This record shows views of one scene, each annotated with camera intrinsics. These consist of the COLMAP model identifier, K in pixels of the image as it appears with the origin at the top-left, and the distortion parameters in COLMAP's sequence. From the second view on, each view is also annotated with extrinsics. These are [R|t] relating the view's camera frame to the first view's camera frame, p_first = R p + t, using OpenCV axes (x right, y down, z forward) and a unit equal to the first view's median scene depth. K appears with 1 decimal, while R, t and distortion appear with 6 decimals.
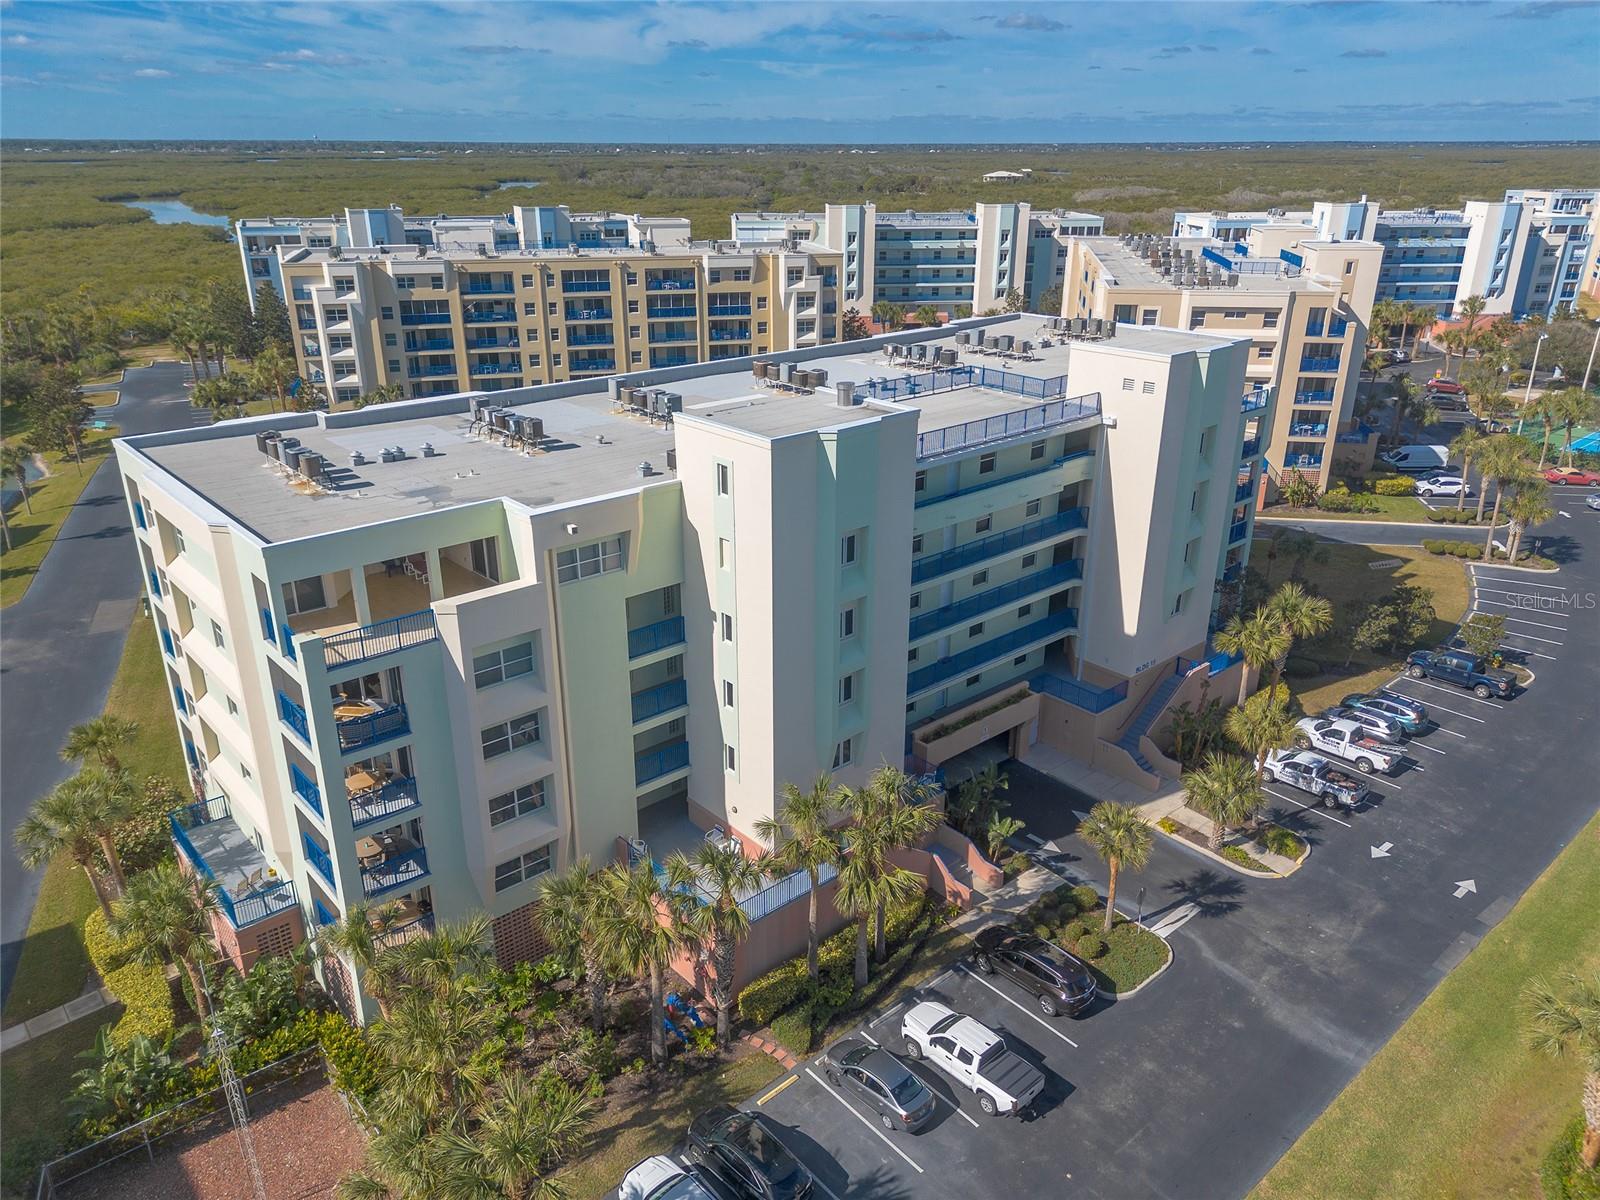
lens RADIAL K [[1130.6, 0, 797.1], [0, 1130.6, 602.8], [0, 0, 1]] dist [0.070498, -0.072295]
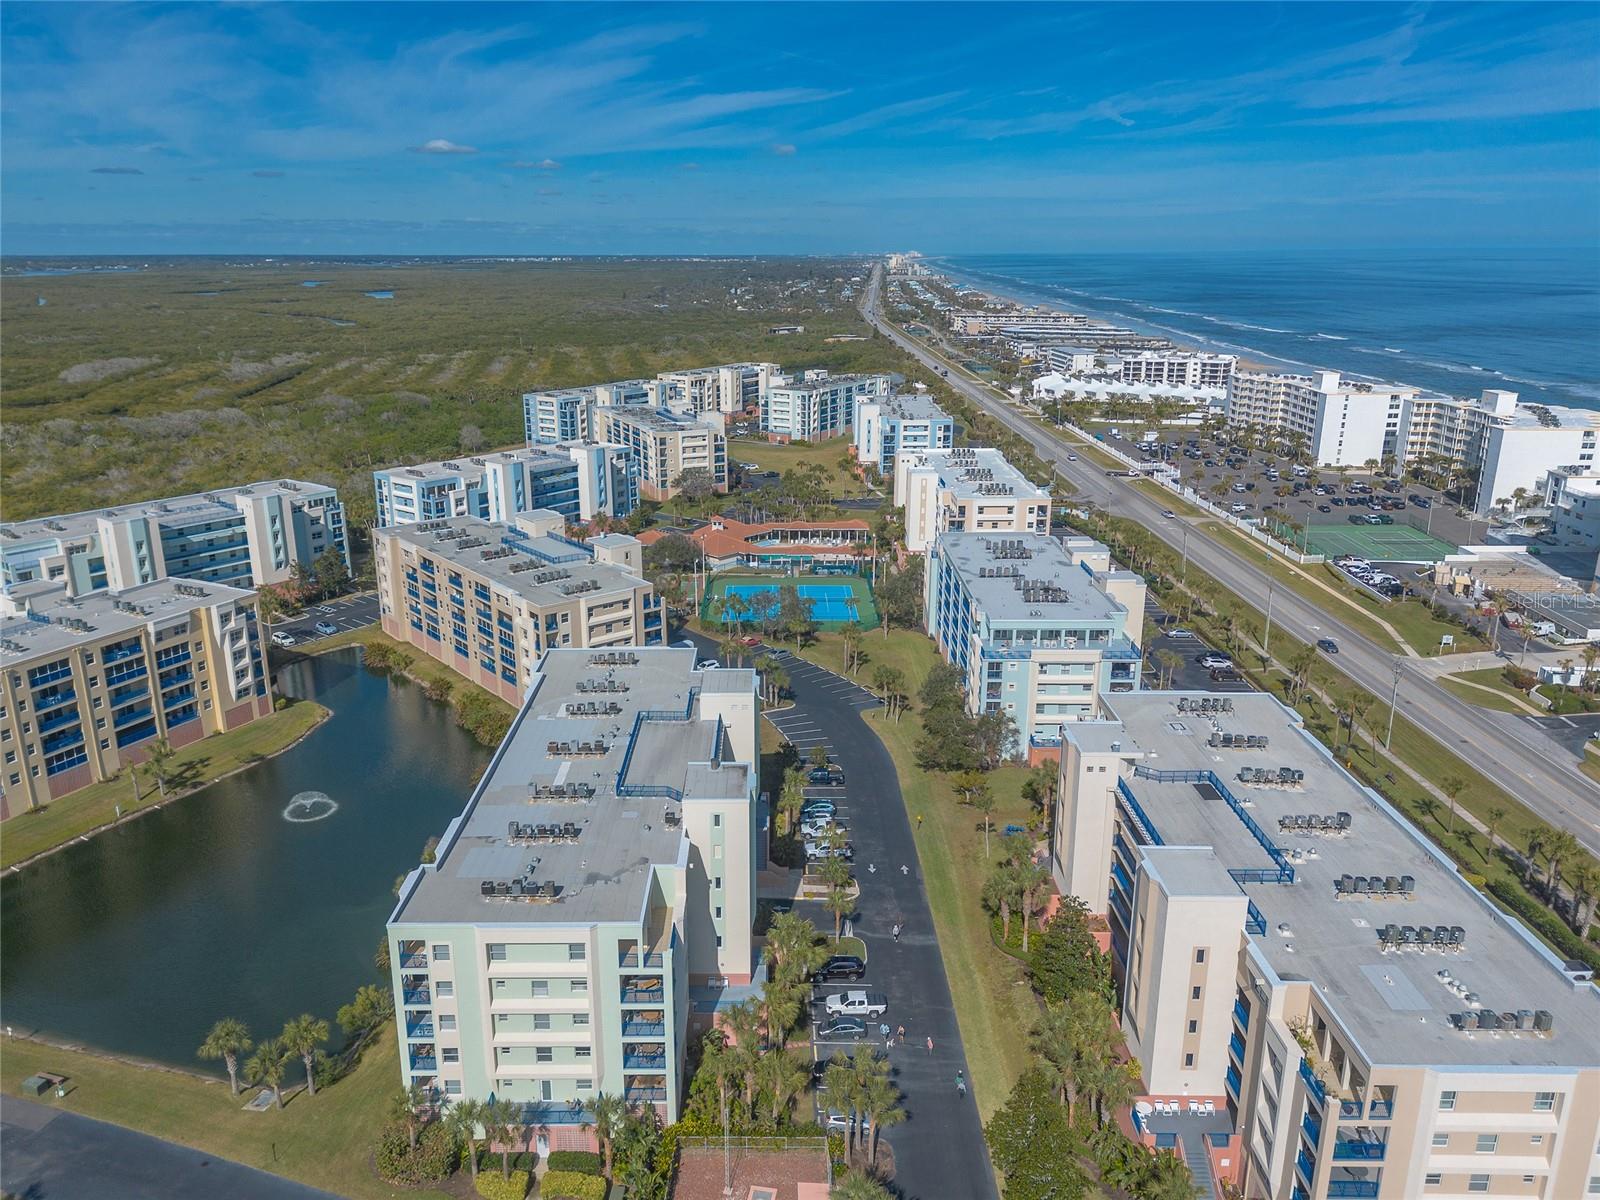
lens RADIAL K [[1157.4, 0, 769.3], [0, 1157.4, 595.5], [0, 0, 1]] dist [0.077202, -0.093956]
pose [[0.662898, -0.214901, 0.717205, -0.524688], [0.282447, 0.958923, 0.026268, -0.191559], [-0.693390, 0.185159, 0.696367, -0.270244]]
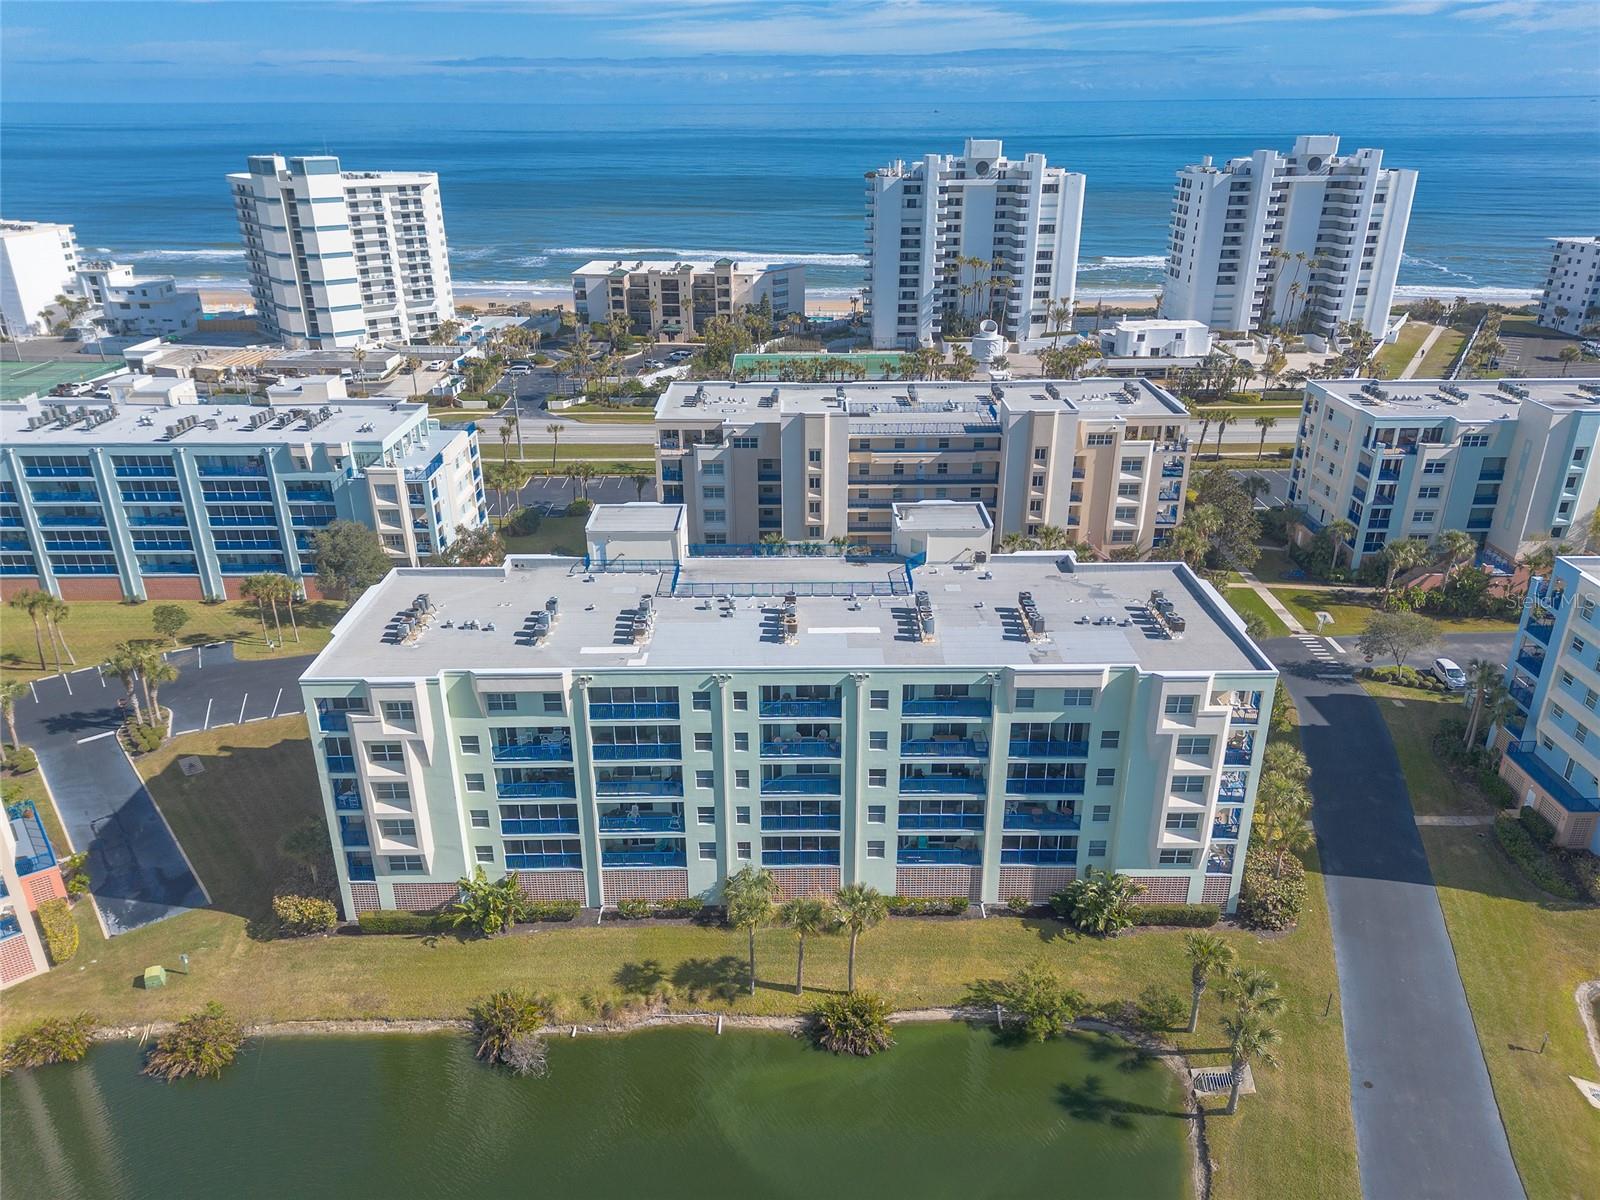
lens RADIAL K [[1139.7, 0, 800.0], [0, 1139.7, 600.0], [0, 0, 1]] dist [0.066440, -0.068720]
pose [[-0.757731, -0.257388, 0.599662, -0.381842], [0.246263, 0.738197, 0.628028, -0.495643], [-0.604316, 0.623551, -0.495970, 0.785511]]
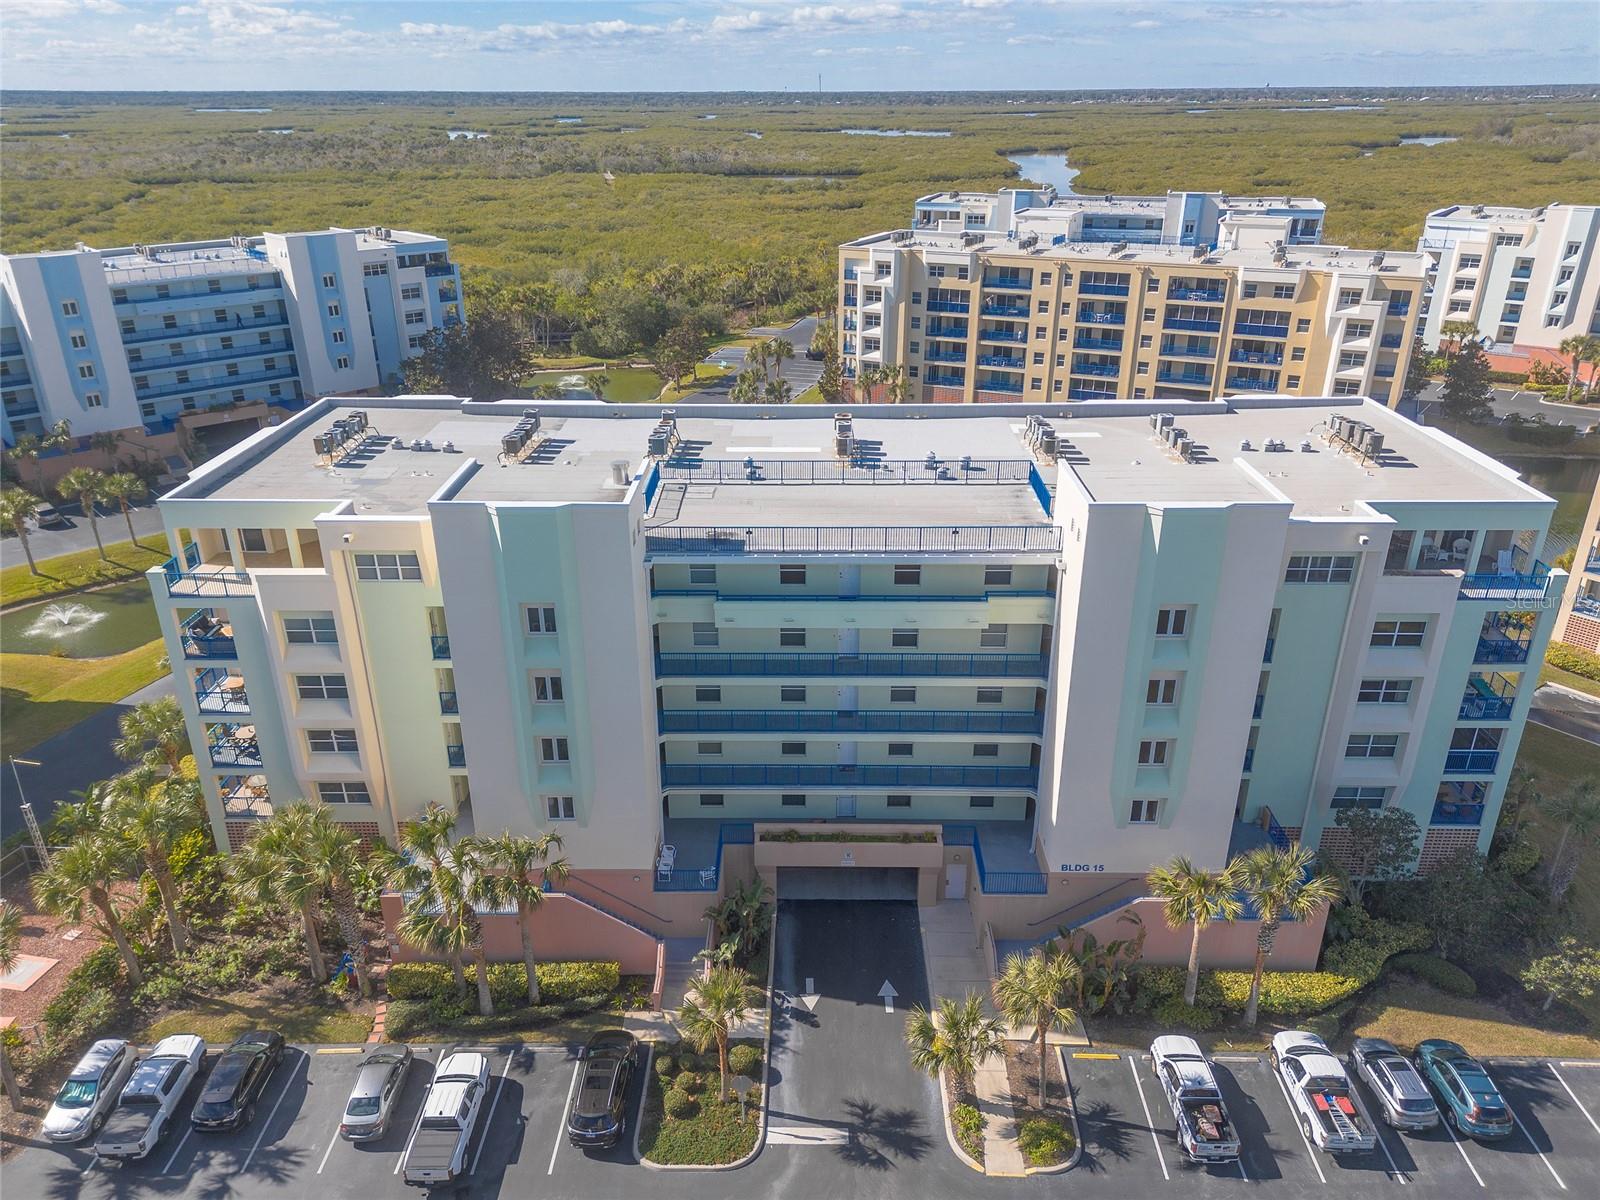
lens RADIAL K [[1129.1, 0, 800.9], [0, 1129.1, 599.4], [0, 0, 1]] dist [0.066117, -0.060925]
pose [[0.742752, 0.269605, -0.612888, 0.286734], [-0.246408, 0.961176, 0.124196, -0.084868], [0.622577, 0.058774, 0.780348, 0.112403]]
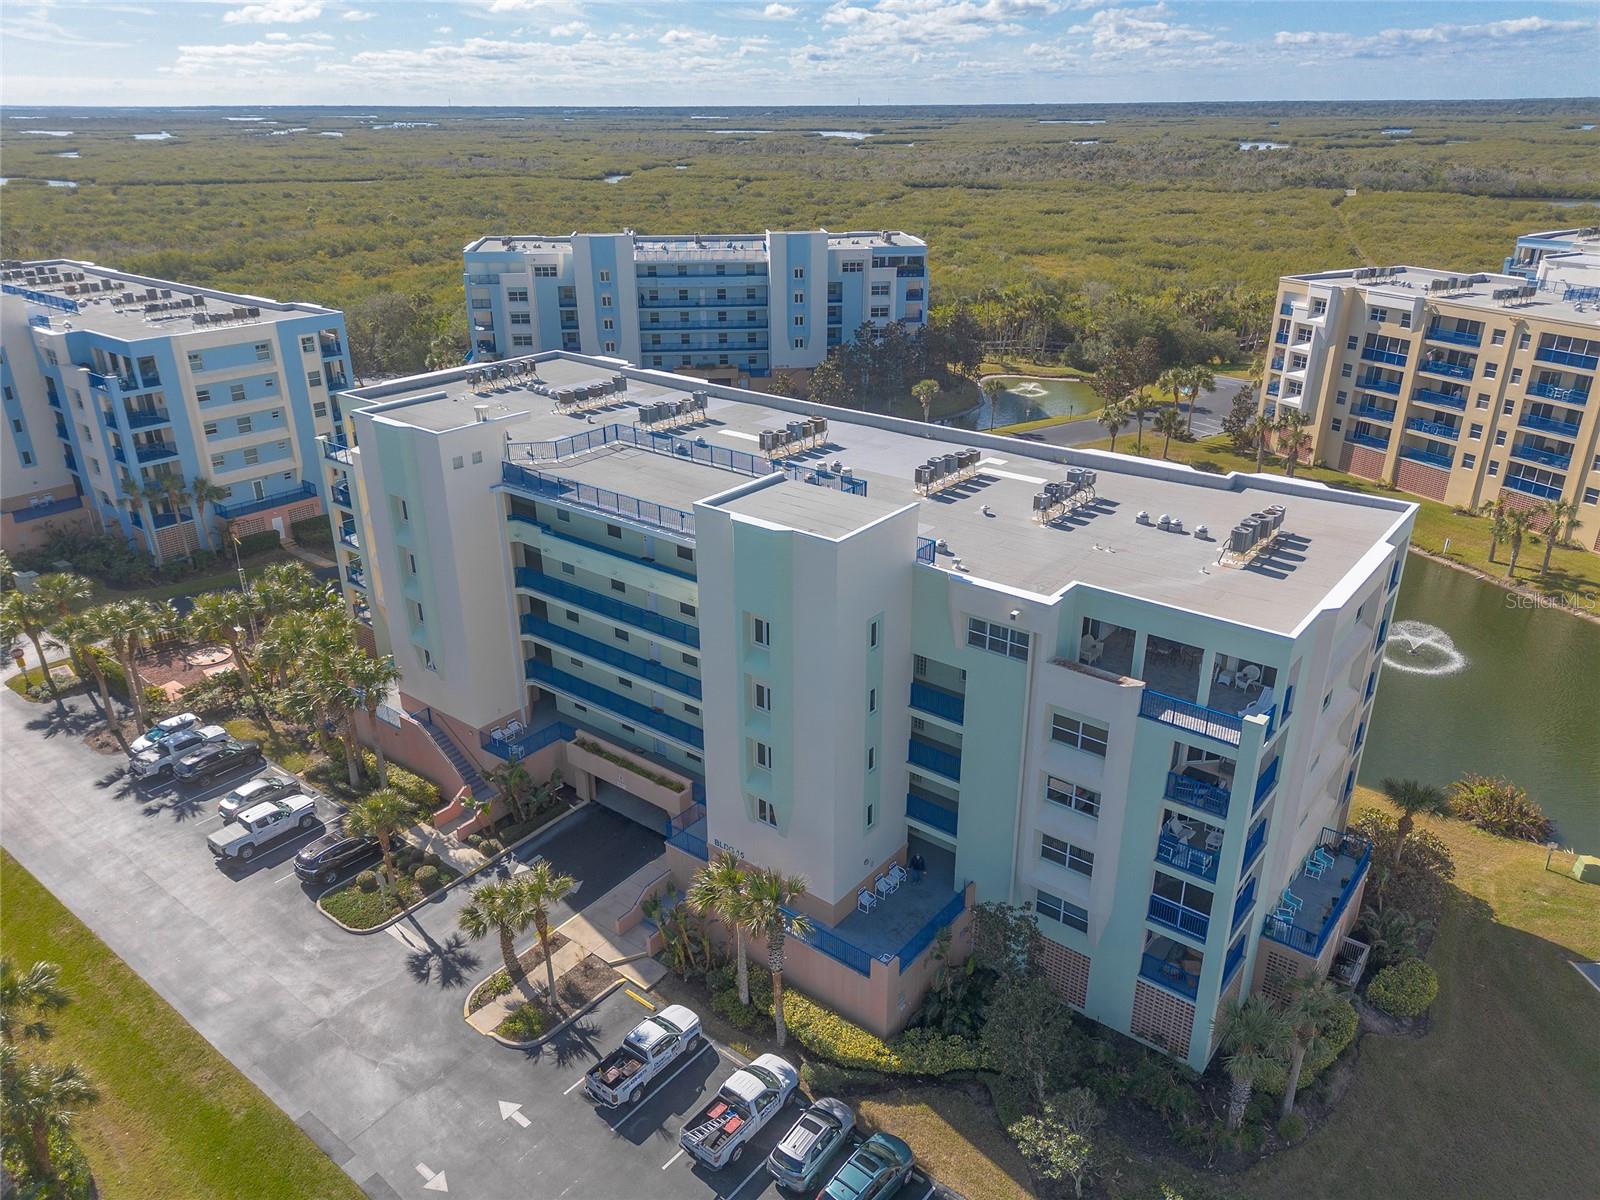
lens RADIAL K [[1130.6, 0, 797.1], [0, 1130.6, 602.8], [0, 0, 1]] dist [0.070498, -0.072295]
pose [[0.177487, 0.391961, -0.902698, 0.486823], [-0.363774, 0.878426, 0.309897, -0.188243], [0.914422, 0.273375, 0.298495, 0.352309]]
